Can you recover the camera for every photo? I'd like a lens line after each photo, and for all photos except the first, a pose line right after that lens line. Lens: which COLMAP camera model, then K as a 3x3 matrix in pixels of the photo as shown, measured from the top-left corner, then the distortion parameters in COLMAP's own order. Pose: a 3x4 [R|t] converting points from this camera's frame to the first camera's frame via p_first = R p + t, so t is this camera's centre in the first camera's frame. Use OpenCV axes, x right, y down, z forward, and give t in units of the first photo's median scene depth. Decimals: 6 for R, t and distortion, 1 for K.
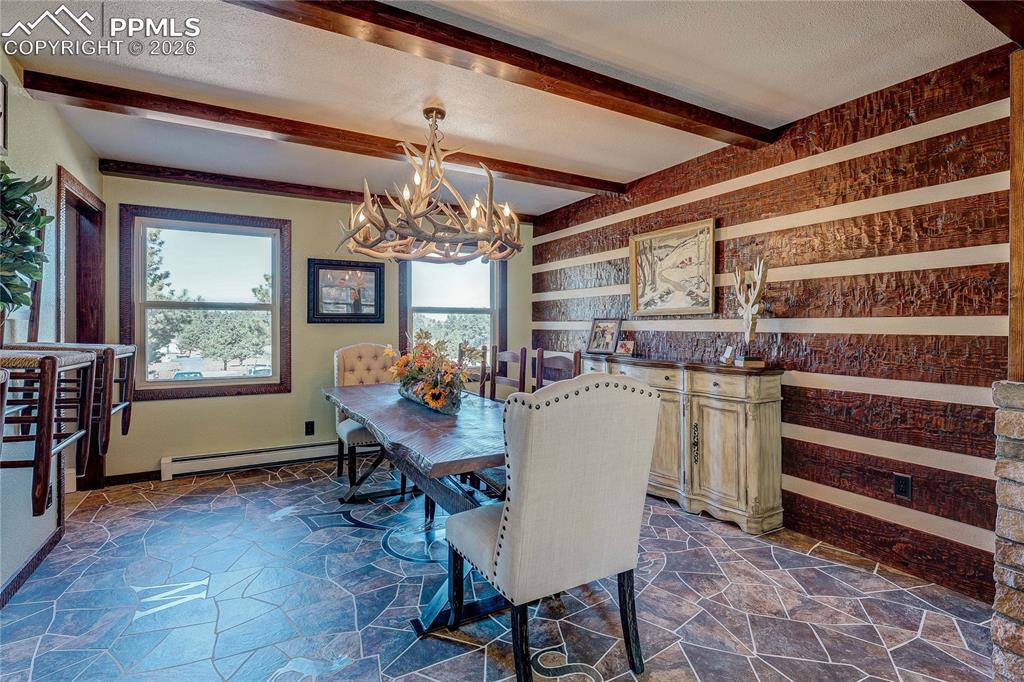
lens RADIAL K [[478.7, 0, 509.3], [0, 478.7, 331.9], [0, 0, 1]] dist [-0.001472, -0.000299]
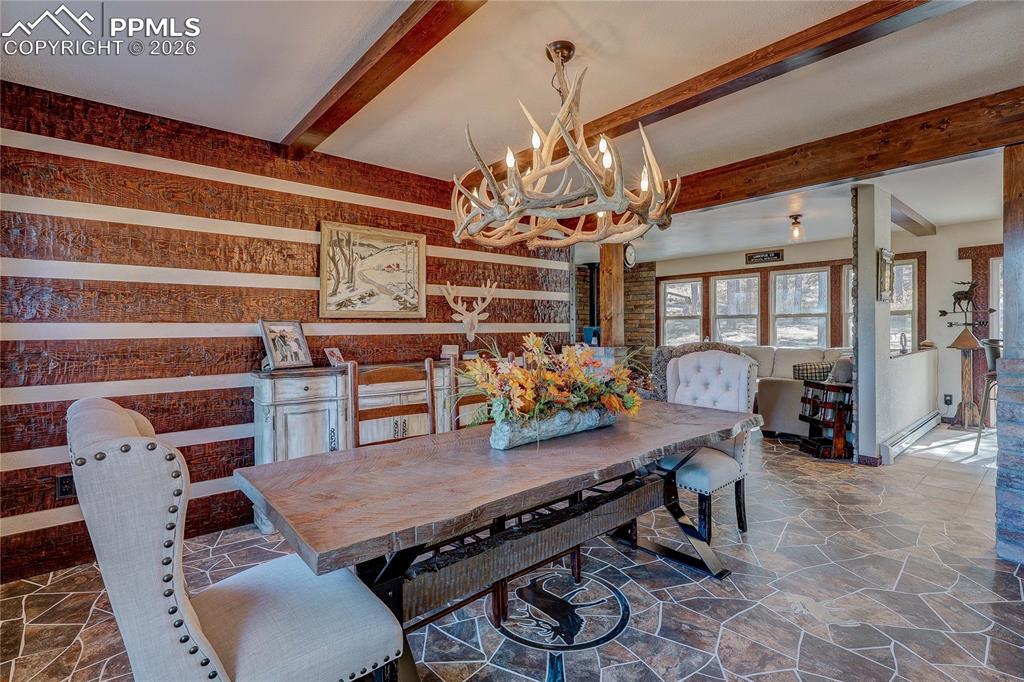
lens RADIAL K [[478.7, 0, 510.6], [0, 478.7, 335.1], [0, 0, 1]] dist [-0.001472, -0.000299]
pose [[-0.193520, -0.014329, 0.980992, -0.679974], [0.018634, 0.999659, 0.018278, -0.013321], [-0.980919, 0.021817, -0.193187, 0.935306]]
